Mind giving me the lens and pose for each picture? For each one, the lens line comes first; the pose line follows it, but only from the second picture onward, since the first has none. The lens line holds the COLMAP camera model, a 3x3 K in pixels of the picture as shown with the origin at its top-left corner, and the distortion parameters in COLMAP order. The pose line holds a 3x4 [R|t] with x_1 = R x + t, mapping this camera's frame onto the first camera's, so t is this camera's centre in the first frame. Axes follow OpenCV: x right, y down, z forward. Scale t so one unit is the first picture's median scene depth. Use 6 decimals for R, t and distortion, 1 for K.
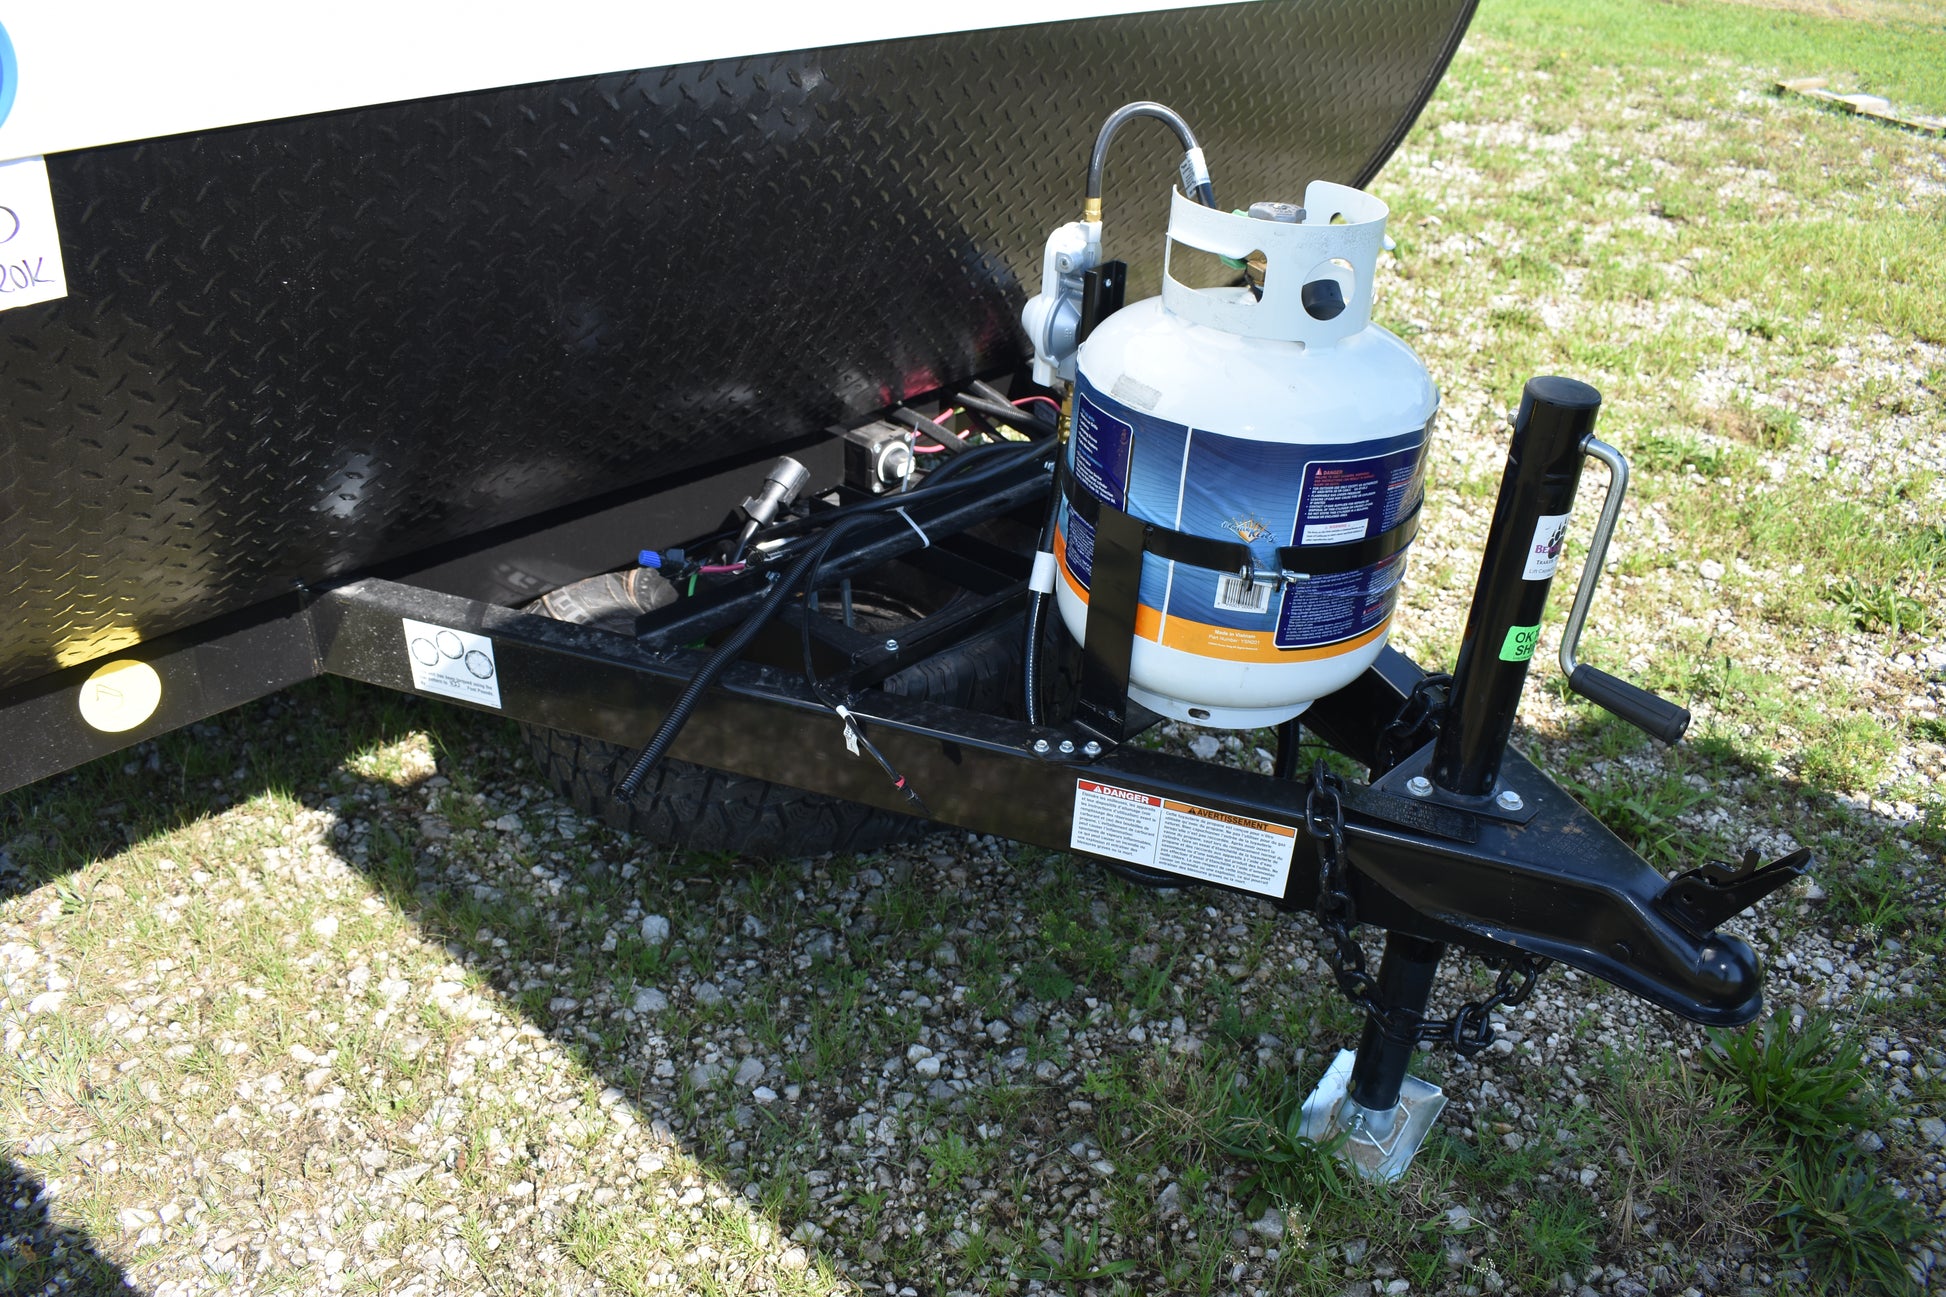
lens RADIAL K [[1513.2, 0, 964.3], [0, 1513.2, 644.6], [0, 0, 1]] dist [-0.098560, 0.019726]
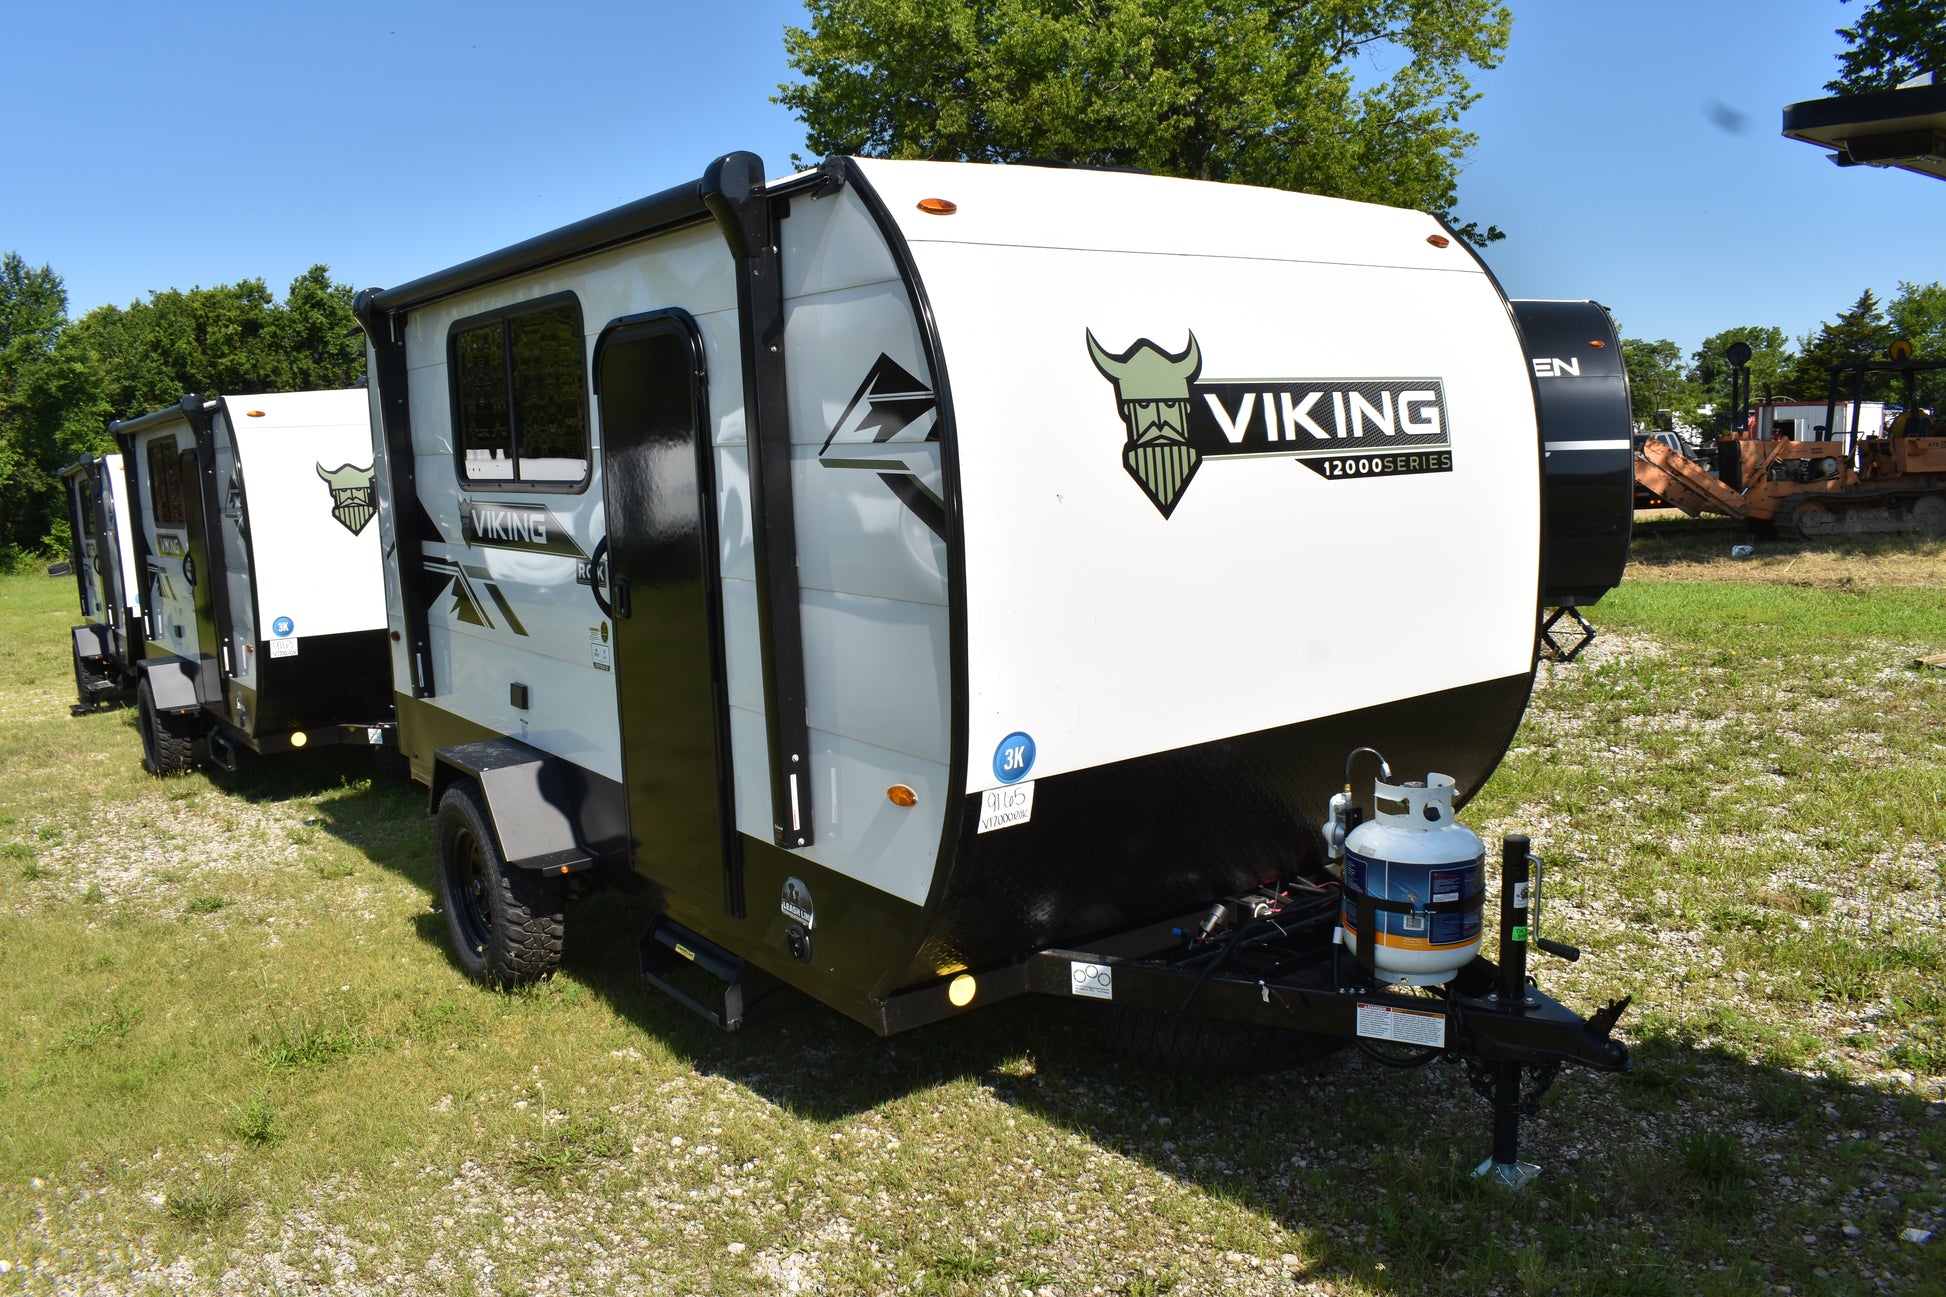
lens RADIAL K [[1513.2, 0, 964.3], [0, 1513.2, 644.6], [0, 0, 1]] dist [-0.098560, 0.019726]
pose [[0.983337, -0.057441, -0.172479, -0.089142], [-0.013125, 0.923861, -0.382504, 0.416795], [0.181318, 0.378394, 0.907712, -1.358006]]
